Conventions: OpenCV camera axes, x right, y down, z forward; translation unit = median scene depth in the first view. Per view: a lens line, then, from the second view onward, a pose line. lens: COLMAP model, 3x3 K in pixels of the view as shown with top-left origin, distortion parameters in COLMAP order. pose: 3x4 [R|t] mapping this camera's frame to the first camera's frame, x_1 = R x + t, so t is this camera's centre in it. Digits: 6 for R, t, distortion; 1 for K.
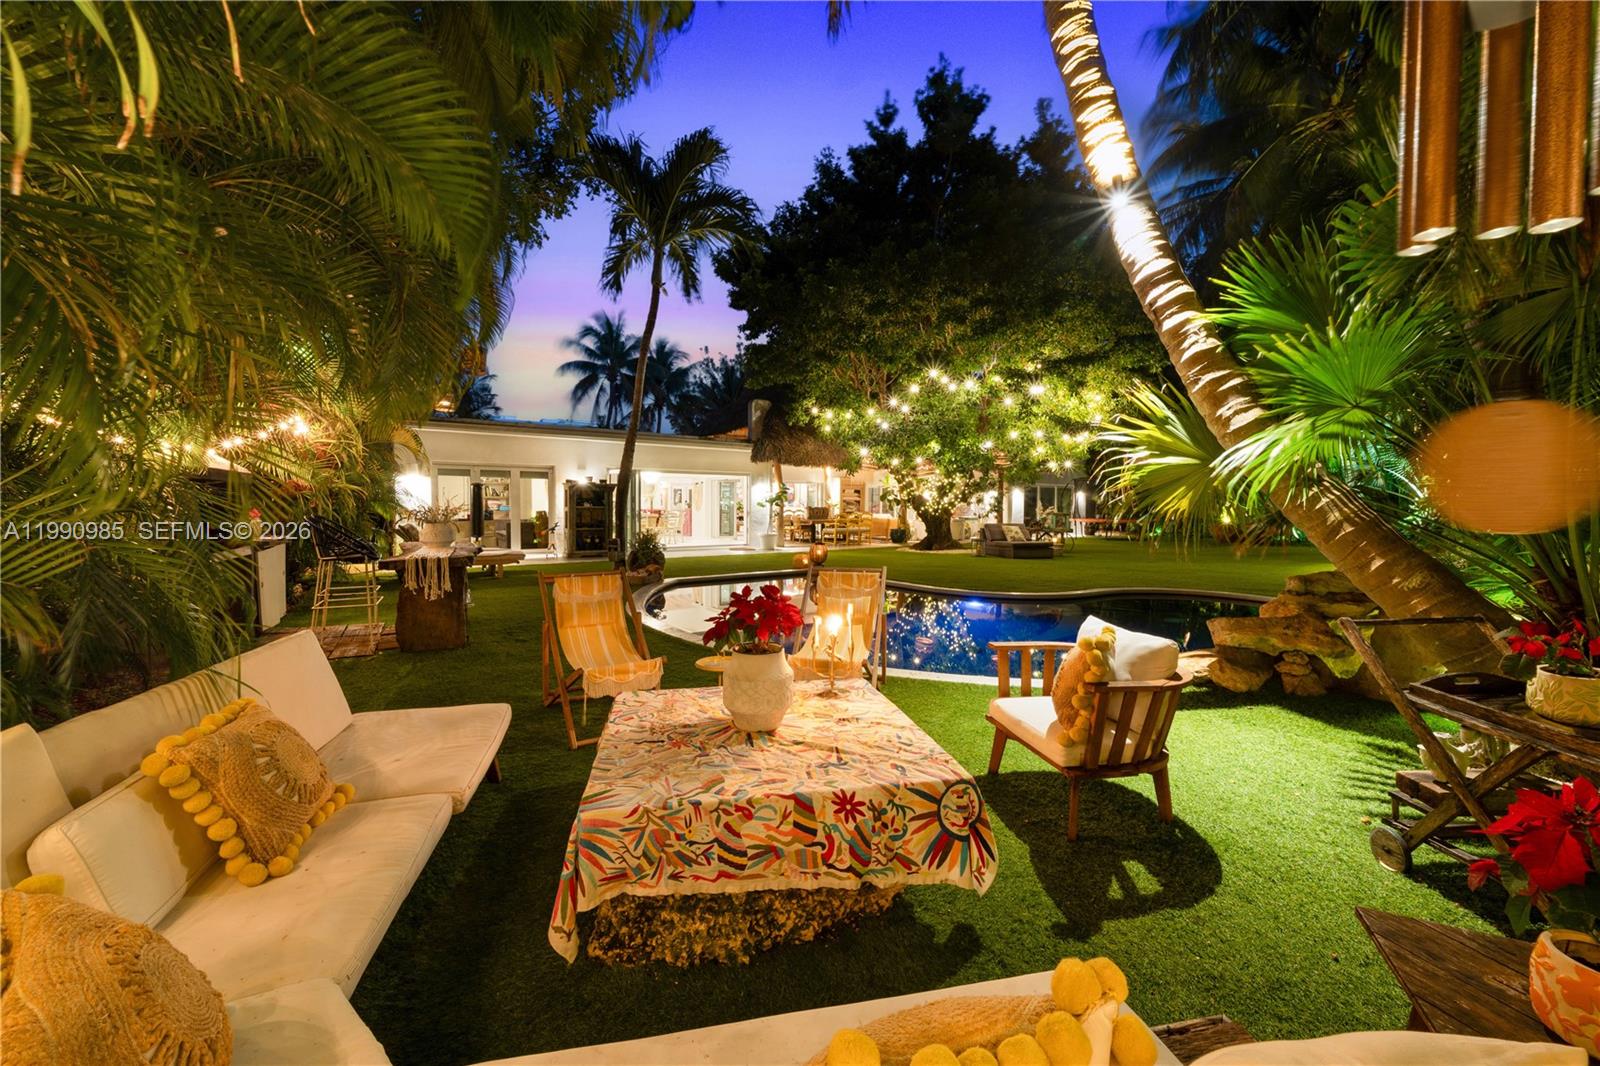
lens RADIAL K [[614.7, 0, 800.0], [0, 614.7, 533.0], [0, 0, 1]] dist [0.000066, -0.000007]
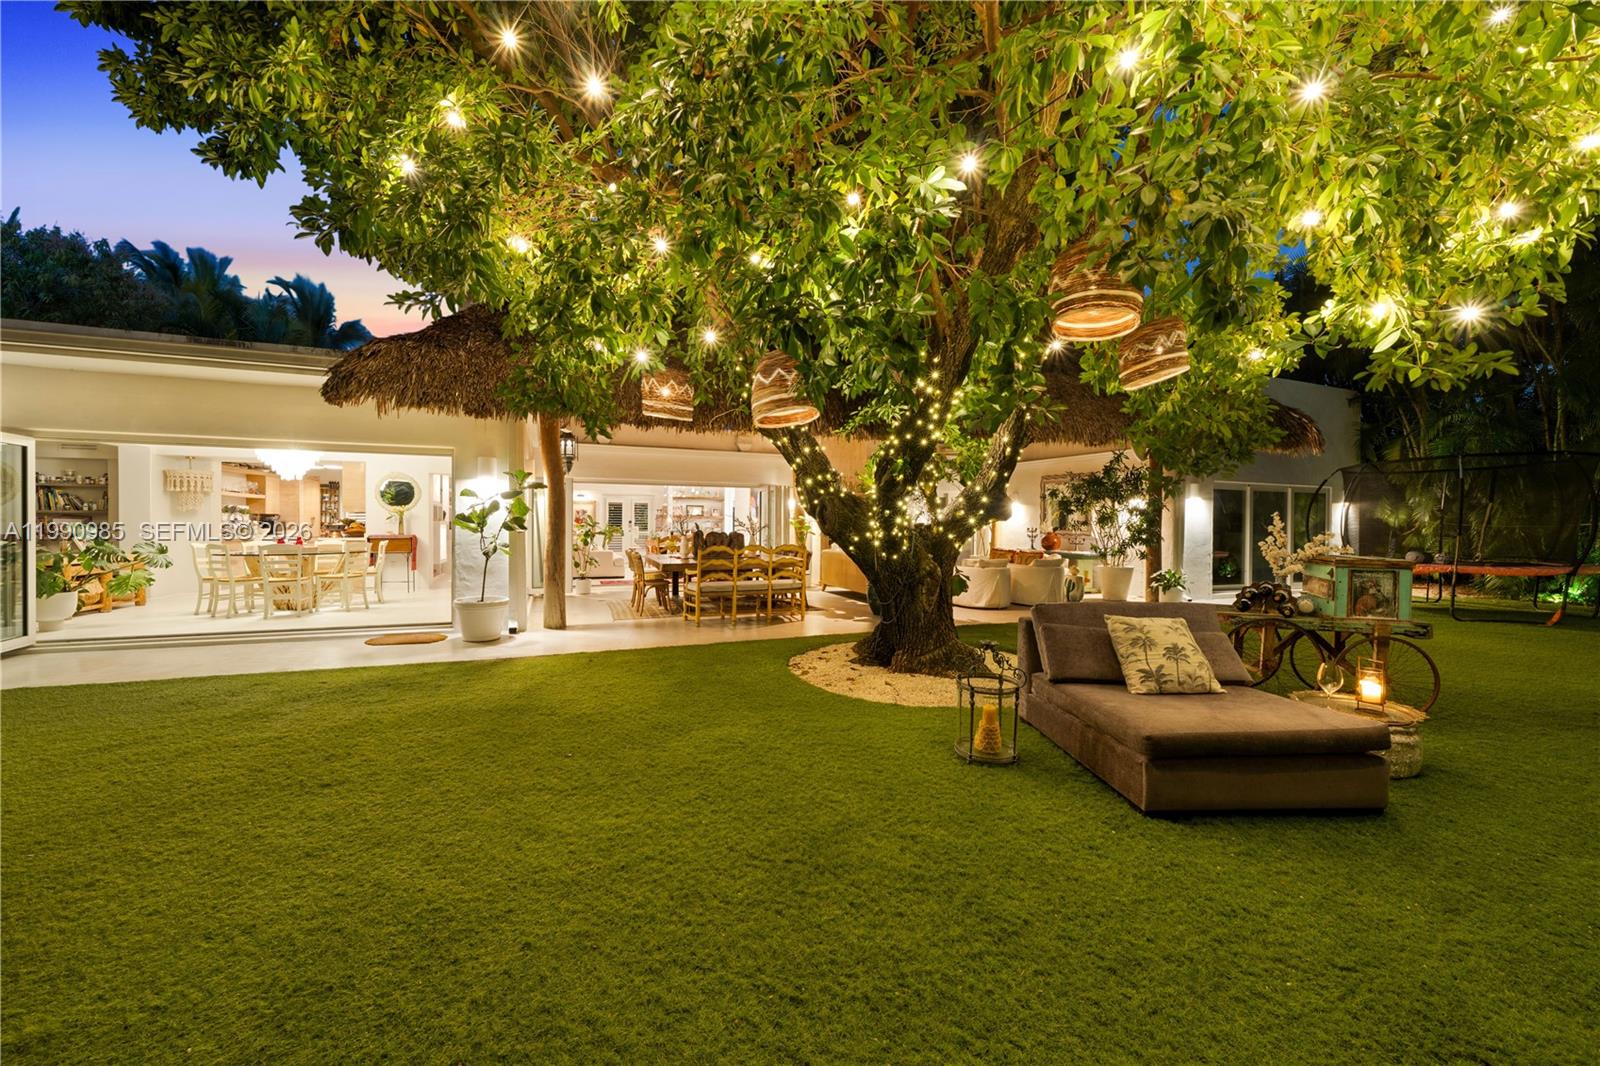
lens RADIAL K [[614.7, 0, 800.0], [0, 614.7, 533.0], [0, 0, 1]] dist [0.000066, -0.000007]
pose [[0.970140, -0.001649, -0.242540, 0.248357], [-0.007294, 0.999326, -0.035969, -0.031988], [0.242436, 0.036664, 0.969474, 0.677268]]
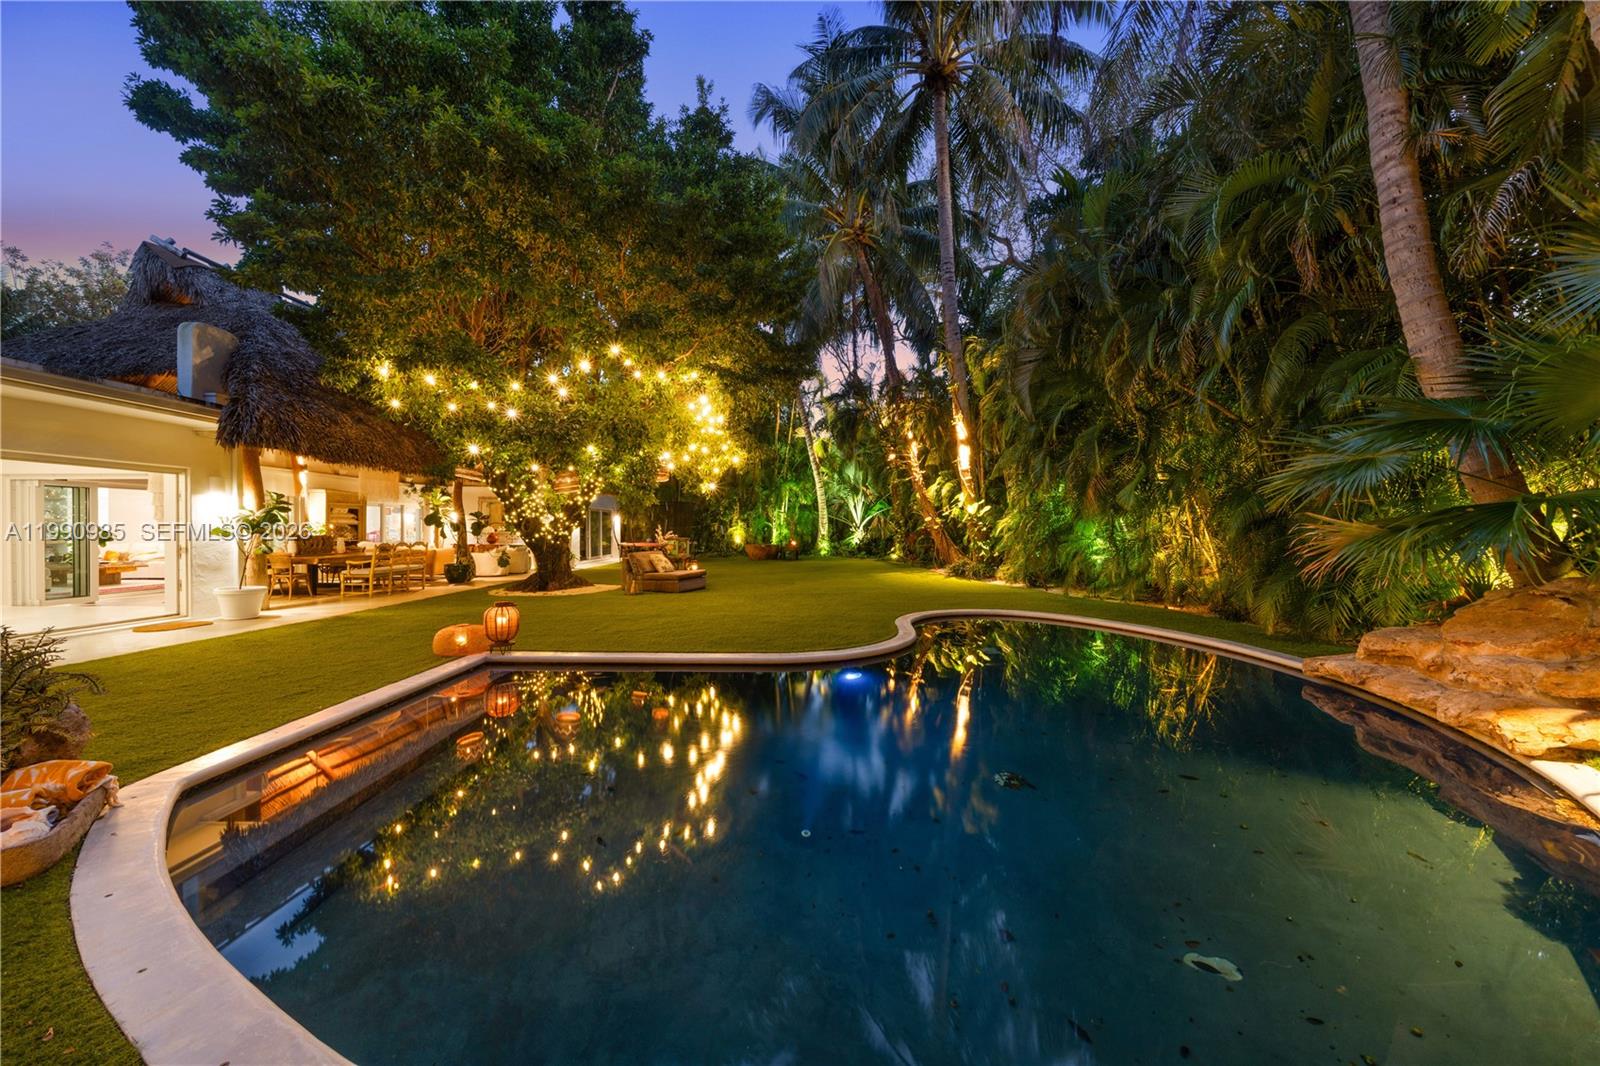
lens RADIAL K [[544.1, 0, 800.0], [0, 544.1, 533.0], [0, 0, 1]] dist [0.000204, 0.000082]
pose [[0.612503, -0.011390, 0.790386, -0.123712], [0.041074, 0.999004, -0.017434, -0.018587], [-0.789401, 0.043143, 0.612361, 0.346495]]
